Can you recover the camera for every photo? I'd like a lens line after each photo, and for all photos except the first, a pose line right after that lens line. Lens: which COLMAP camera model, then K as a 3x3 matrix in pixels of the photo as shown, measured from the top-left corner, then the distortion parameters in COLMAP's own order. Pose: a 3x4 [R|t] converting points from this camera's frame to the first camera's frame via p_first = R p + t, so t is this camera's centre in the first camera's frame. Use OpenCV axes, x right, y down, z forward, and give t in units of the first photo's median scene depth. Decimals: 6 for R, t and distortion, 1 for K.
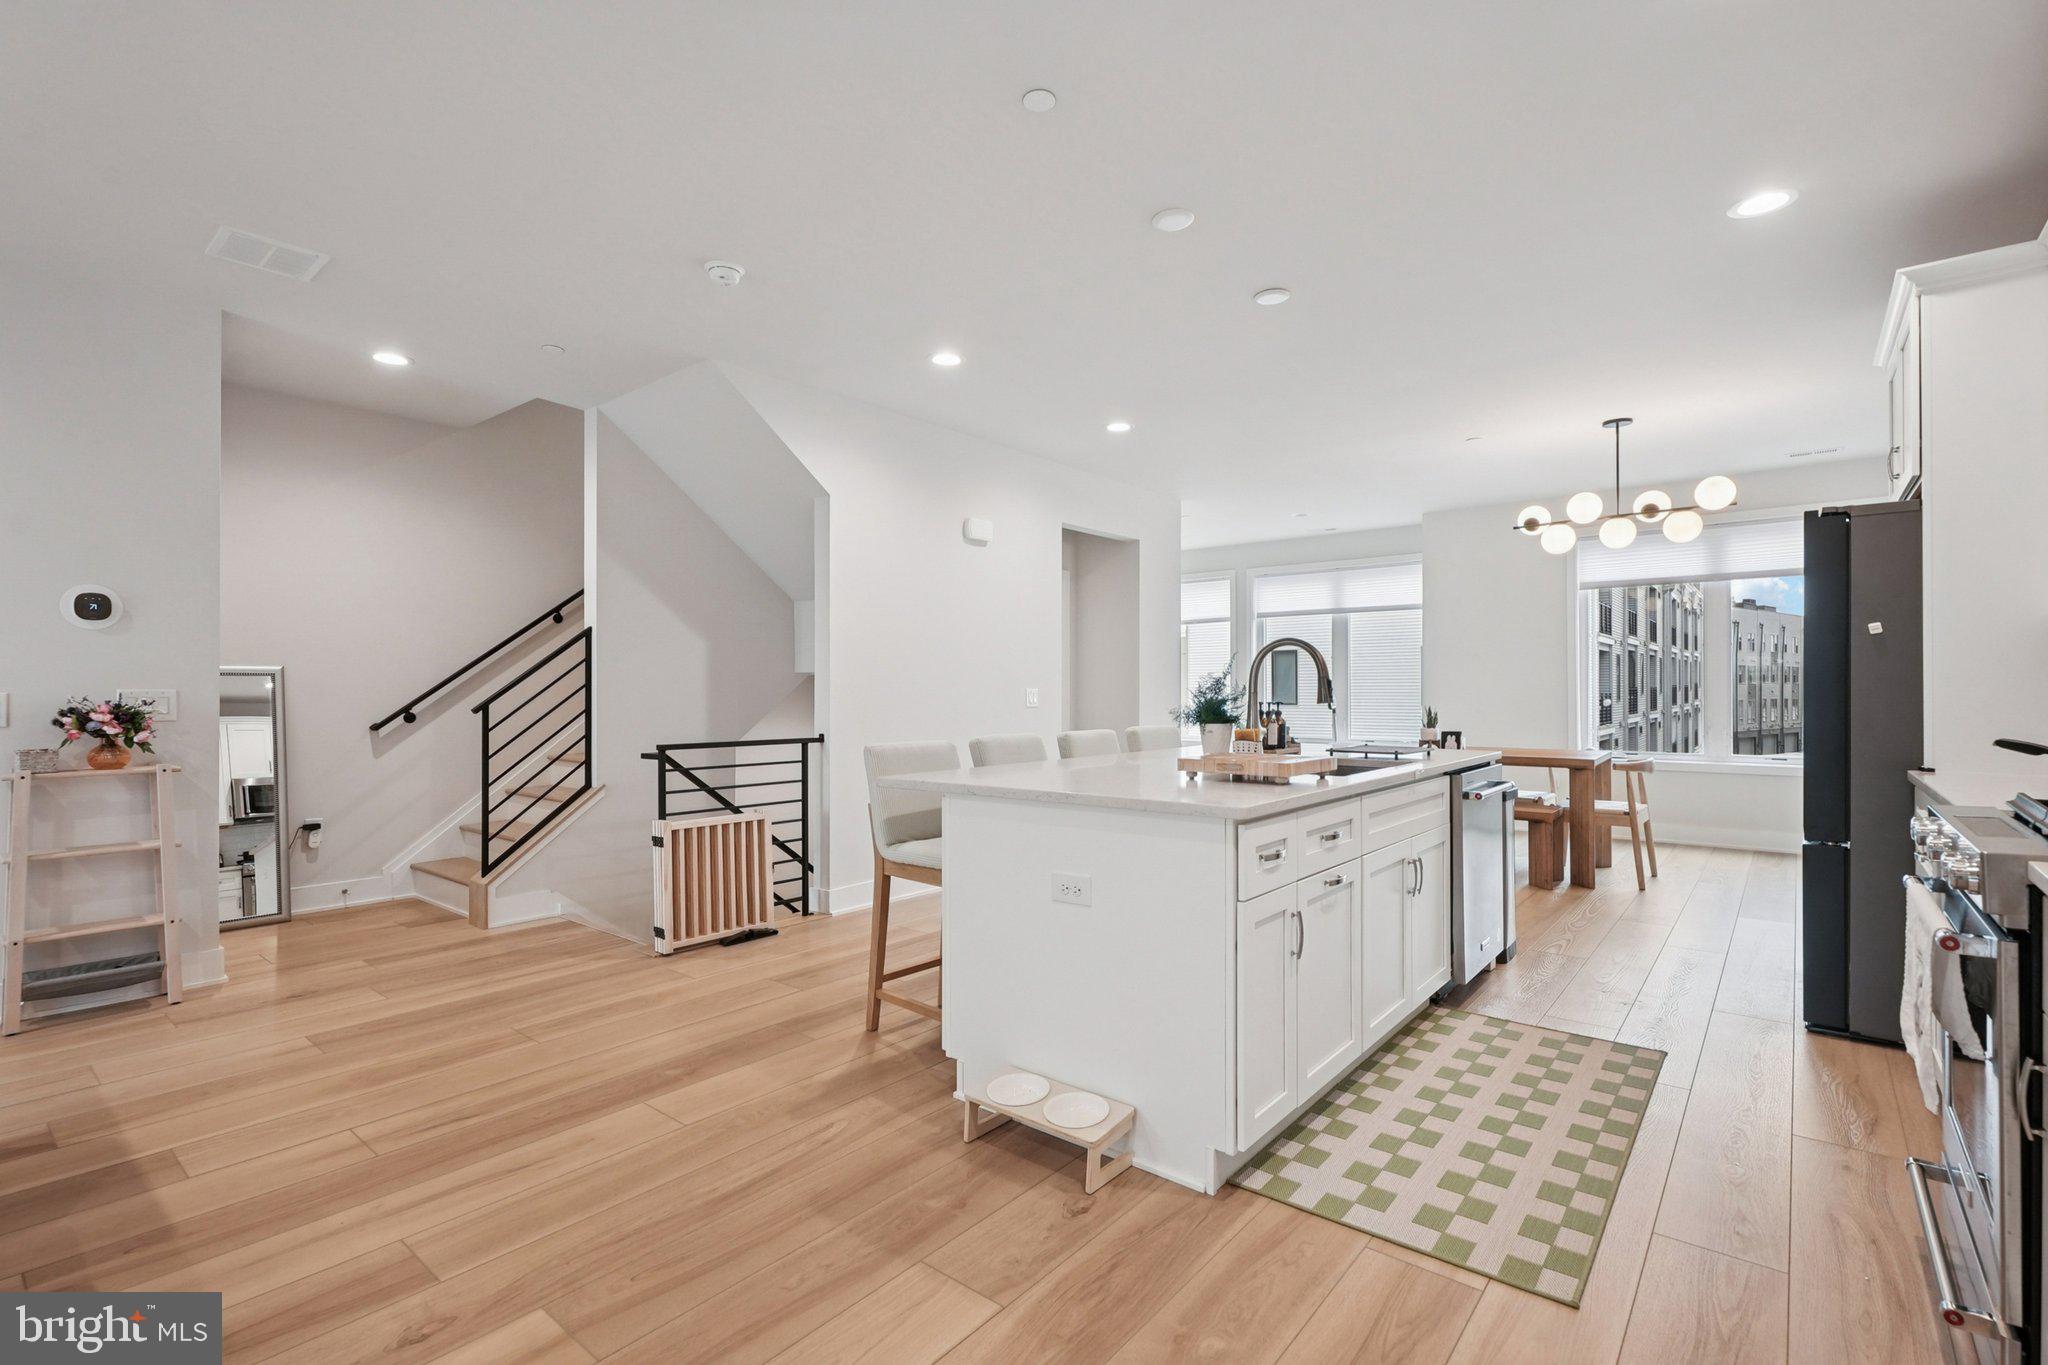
lens RADIAL K [[938.7, 0, 1020.0], [0, 938.7, 672.3], [0, 0, 1]] dist [0.002247, 0.000742]
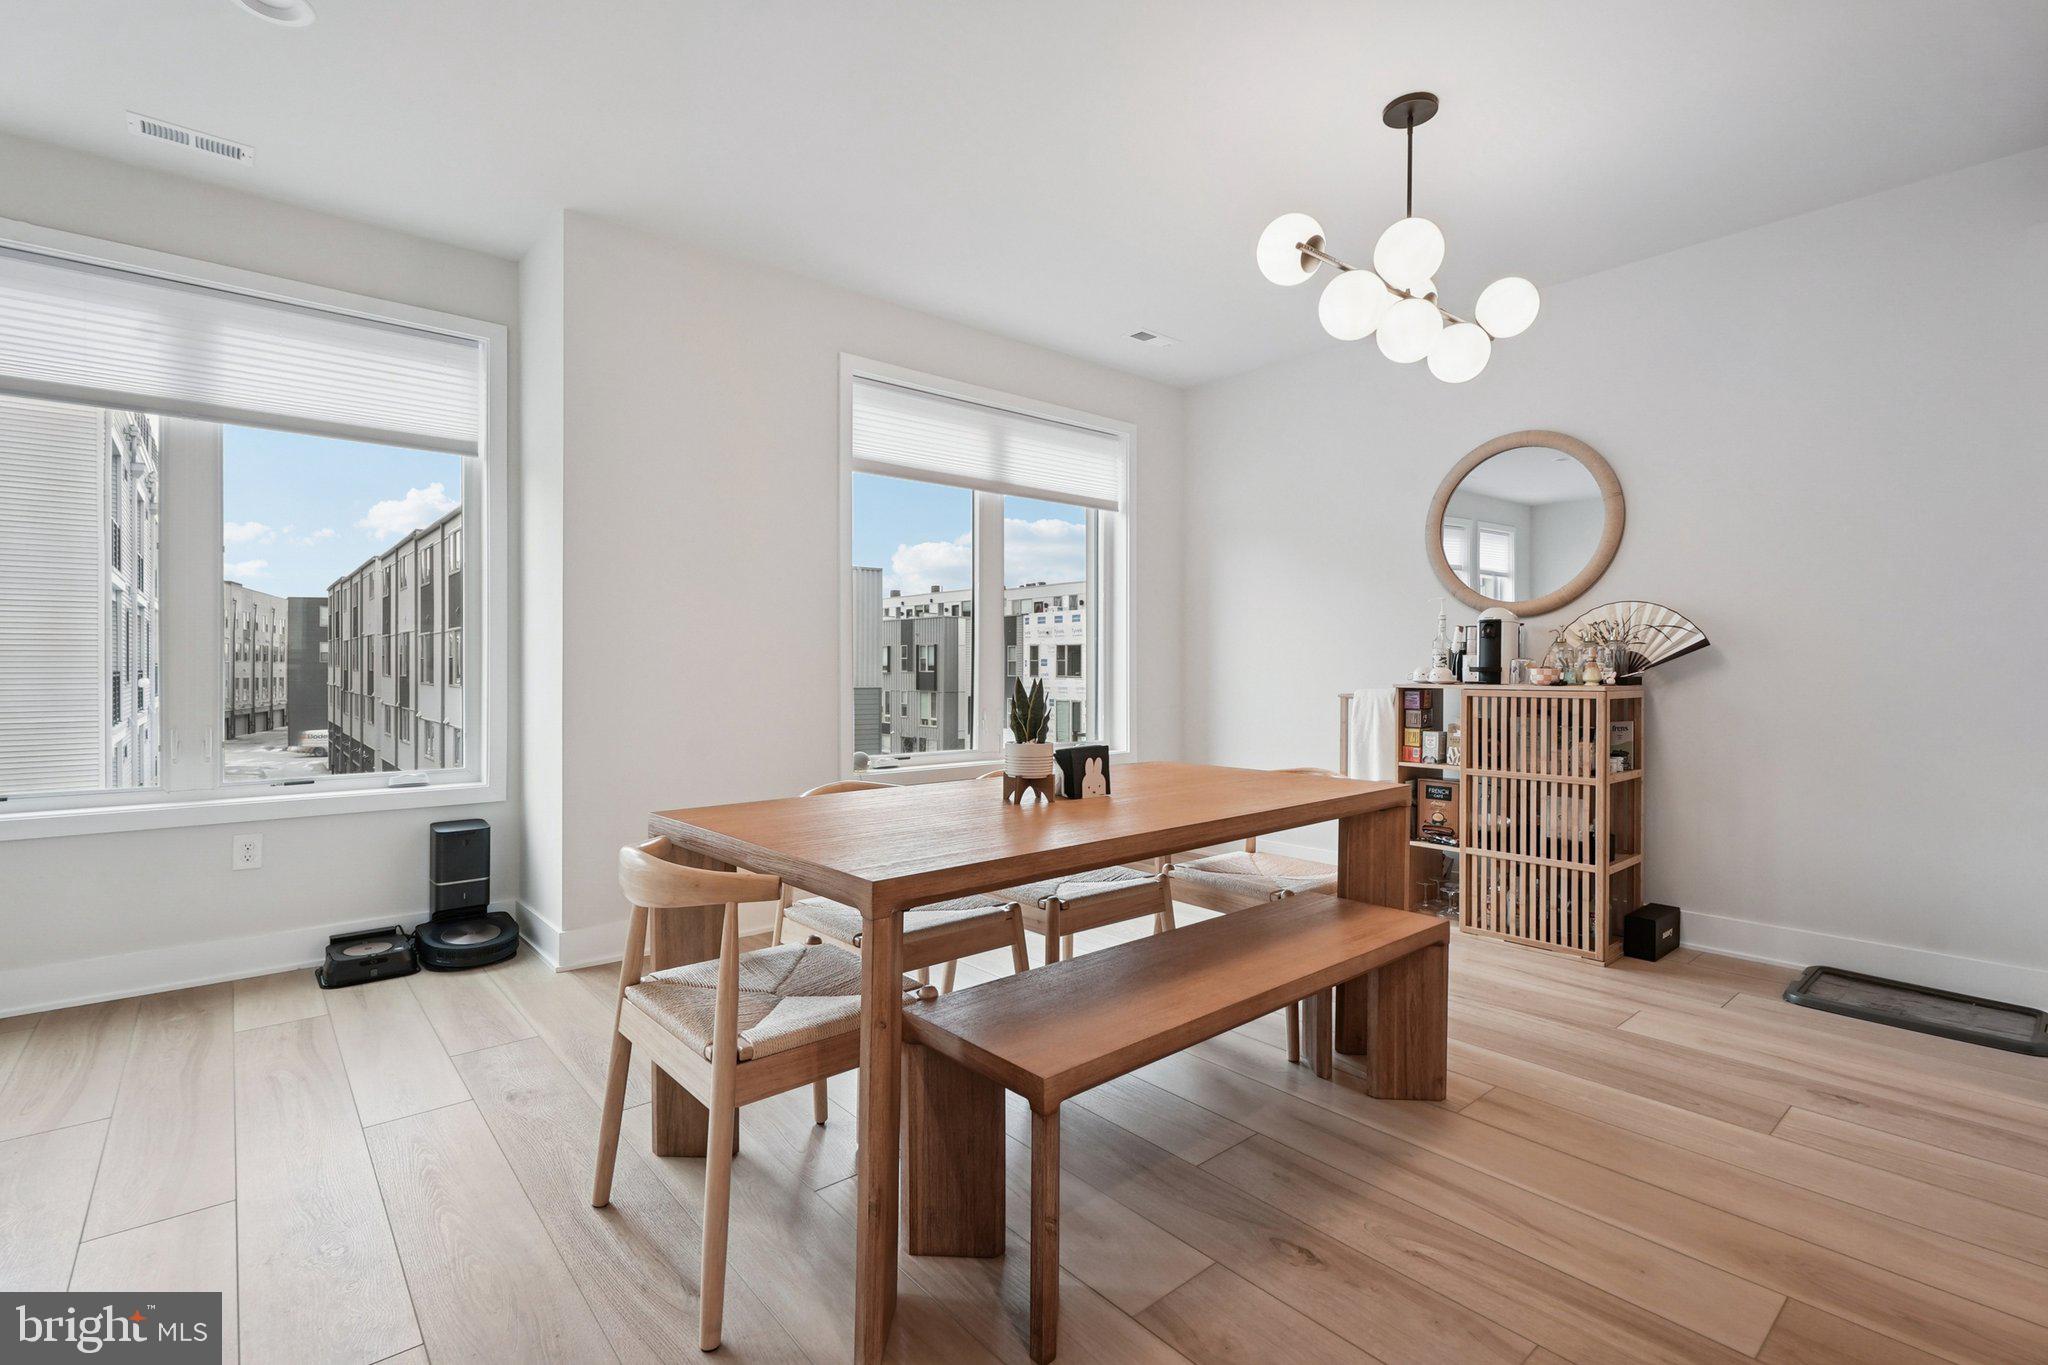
lens RADIAL K [[935.6, 0, 1013.3], [0, 935.6, 672.0], [0, 0, 1]] dist [0.002113, 0.000365]
pose [[0.176103, 0.000176, 0.984372, 0.137530], [-0.021193, 0.999769, 0.003612, 0.047938], [-0.984144, -0.021497, 0.176066, 1.467323]]
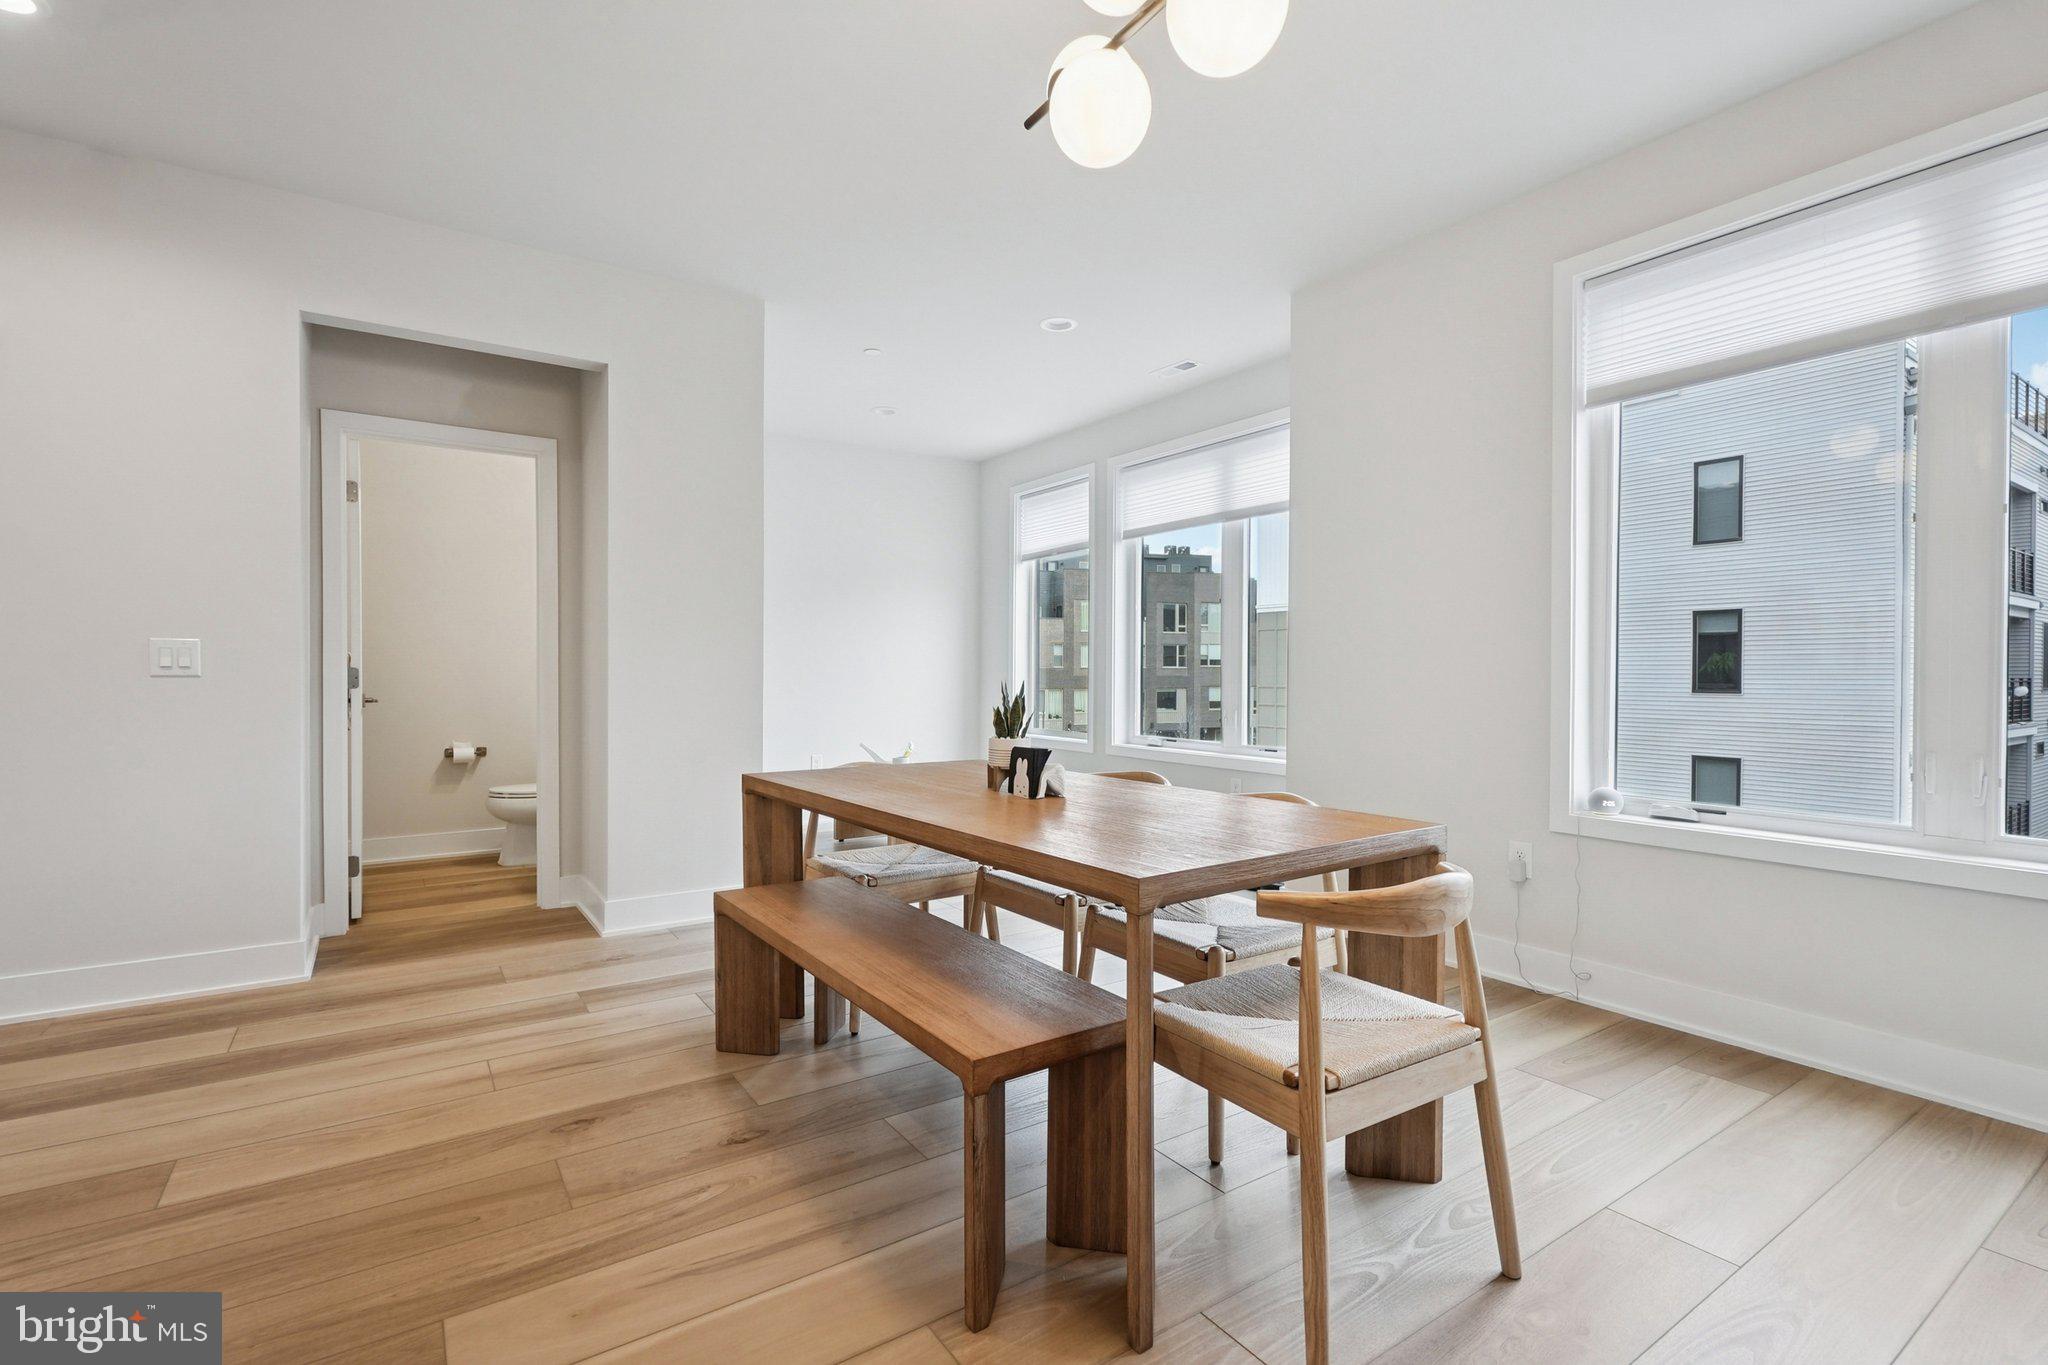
lens RADIAL K [[923.4, 0, 993.3], [0, 923.4, 686.5], [0, 0, 1]] dist [0.001115, 0.000027]
pose [[0.954288, 0.011512, -0.298668, 0.850770], [-0.000702, 0.999342, 0.036277, 0.035288], [0.298889, -0.034409, 0.953667, 0.971705]]
